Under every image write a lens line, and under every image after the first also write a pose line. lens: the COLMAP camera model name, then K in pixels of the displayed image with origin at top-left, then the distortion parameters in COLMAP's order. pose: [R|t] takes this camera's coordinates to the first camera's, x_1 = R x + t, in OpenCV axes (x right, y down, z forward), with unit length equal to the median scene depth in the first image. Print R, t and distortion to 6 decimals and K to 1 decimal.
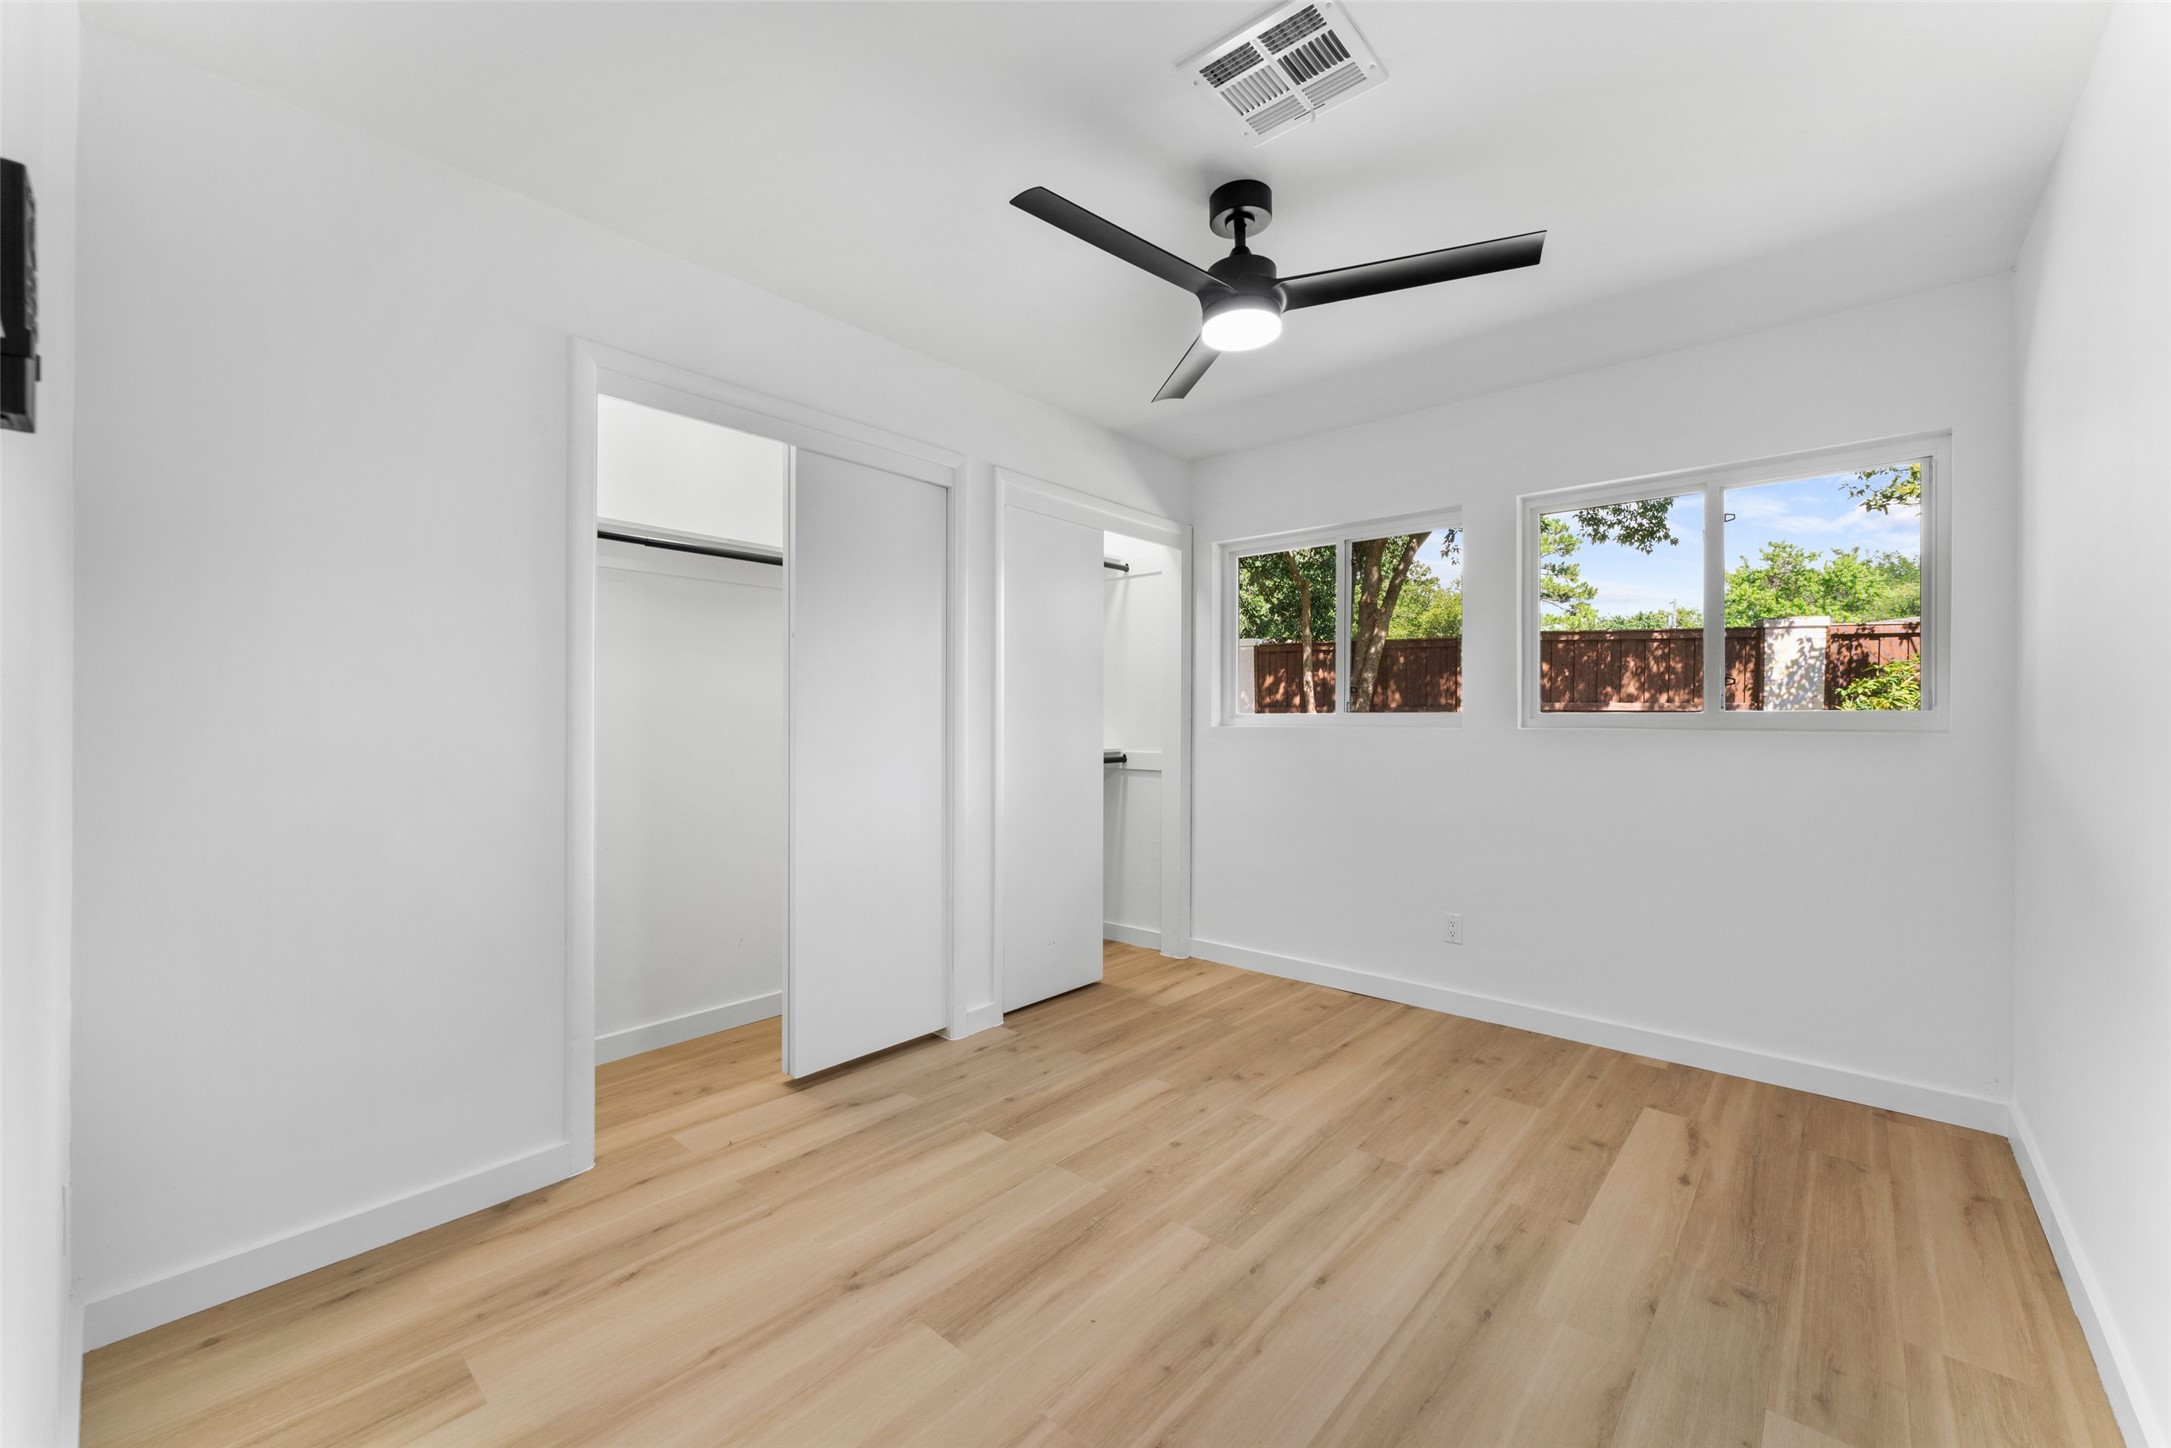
lens RADIAL K [[867.1, 0, 1067.5], [0, 867.1, 731.6], [0, 0, 1]] dist [-0.001083, -0.000213]
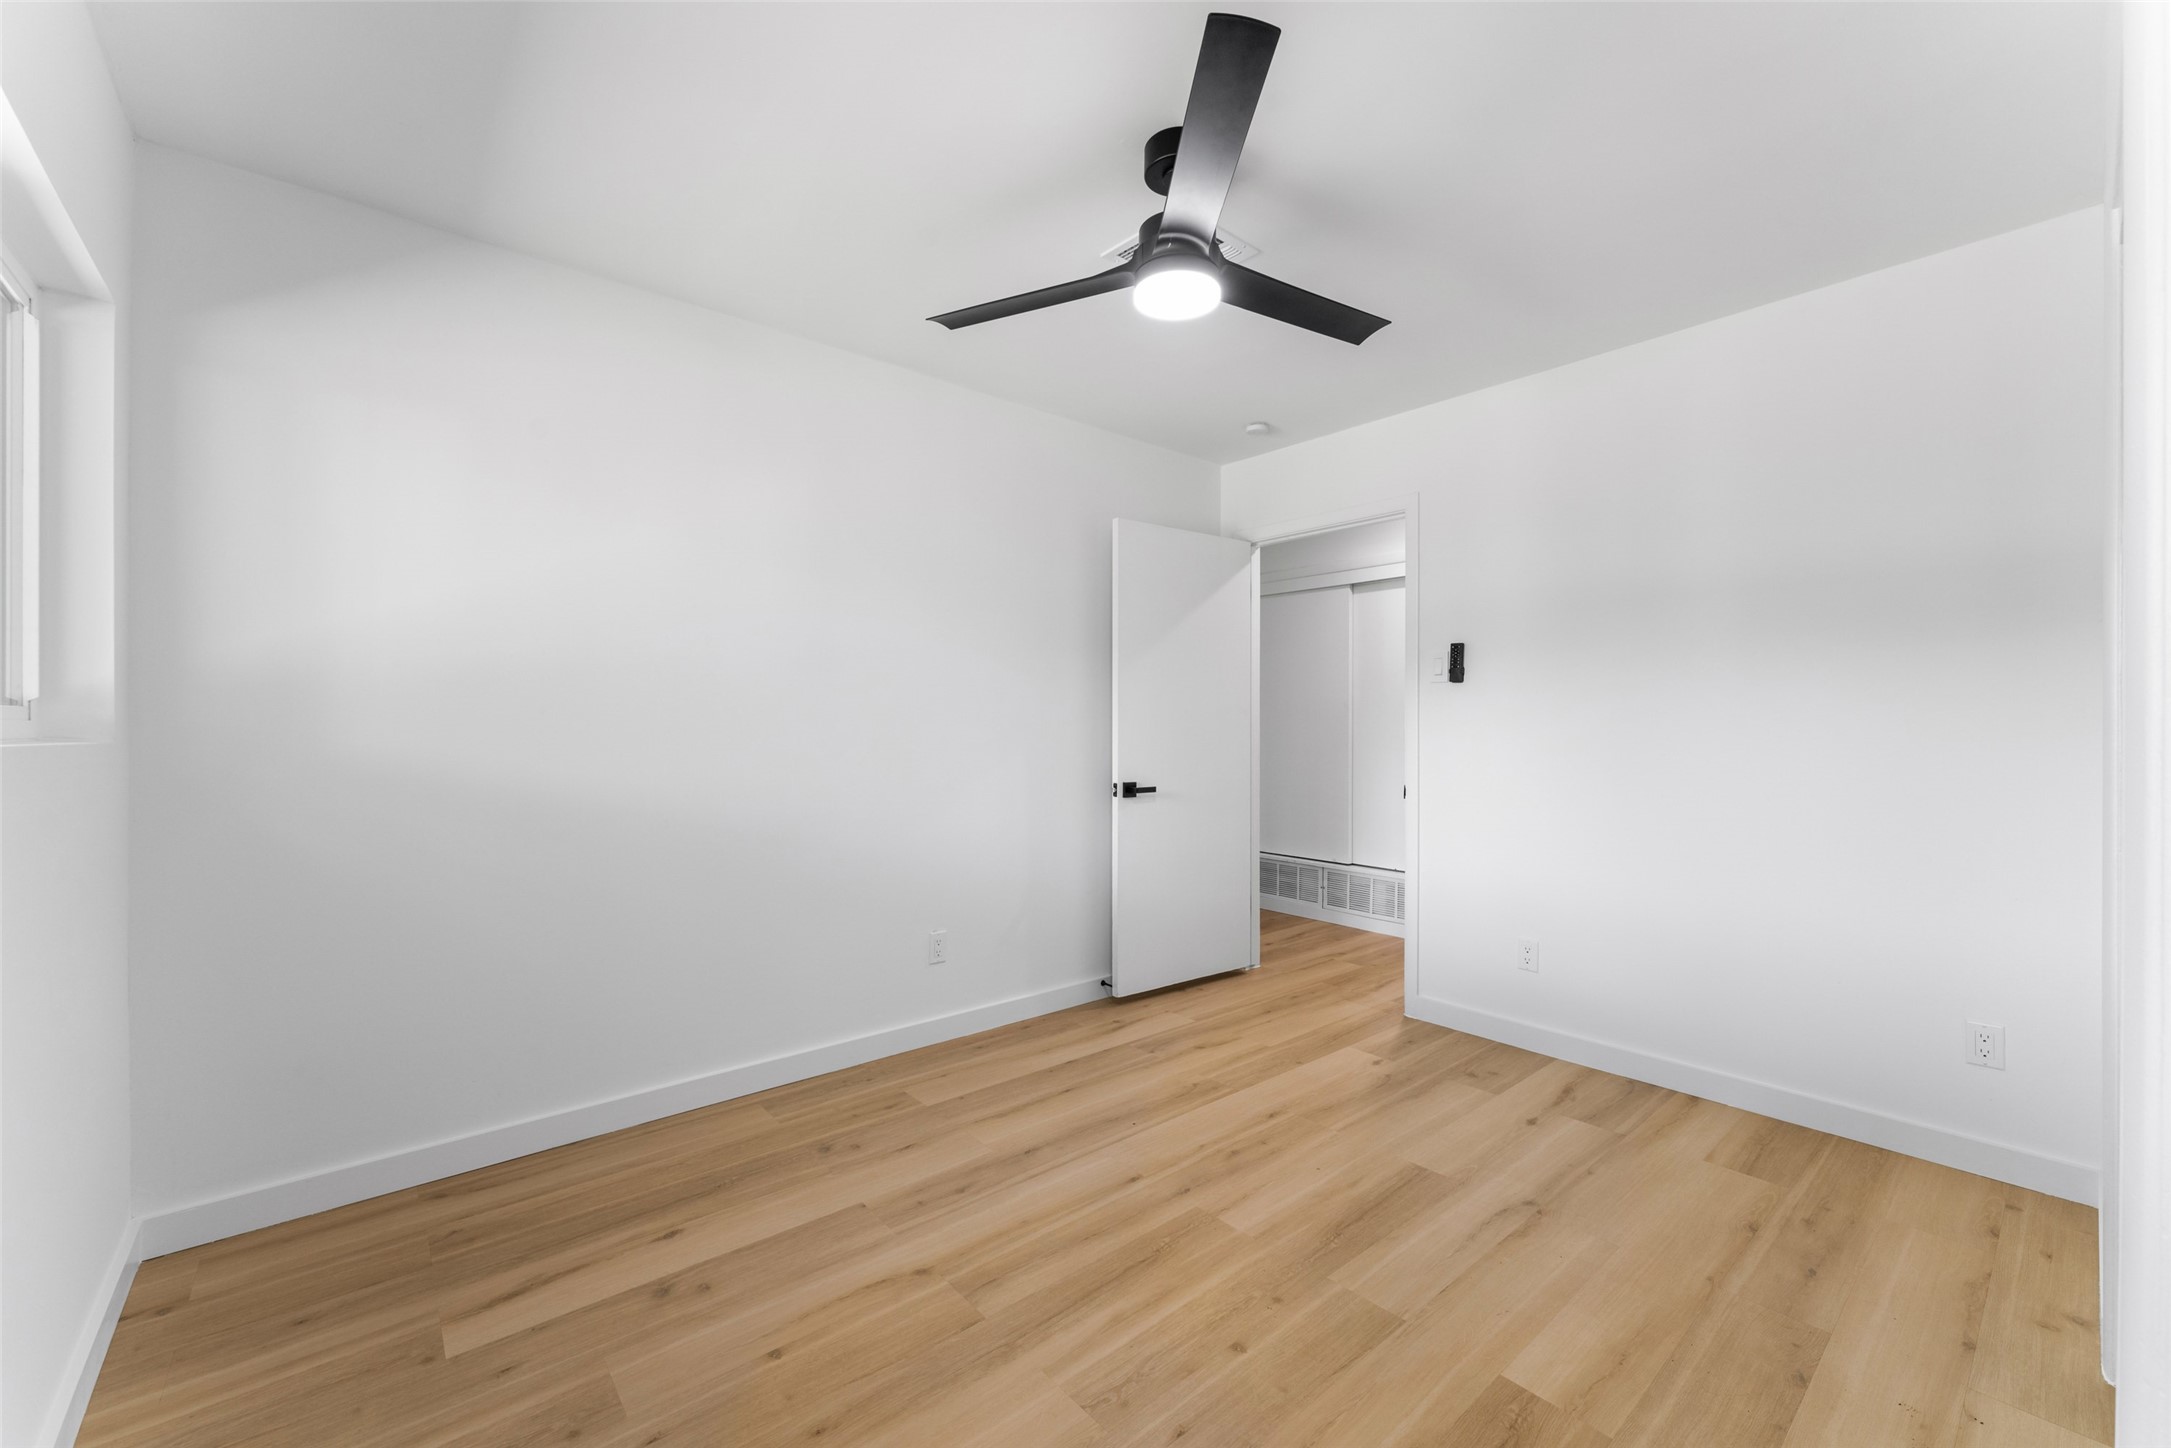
lens RADIAL K [[867.1, 0, 1067.5], [0, 867.1, 731.6], [0, 0, 1]] dist [-0.001083, -0.000213]
pose [[-0.990610, -0.004435, 0.136647, 0.187913], [-0.002200, 0.999861, 0.016506, -0.022931], [-0.136701, 0.016051, -0.990482, 1.897728]]
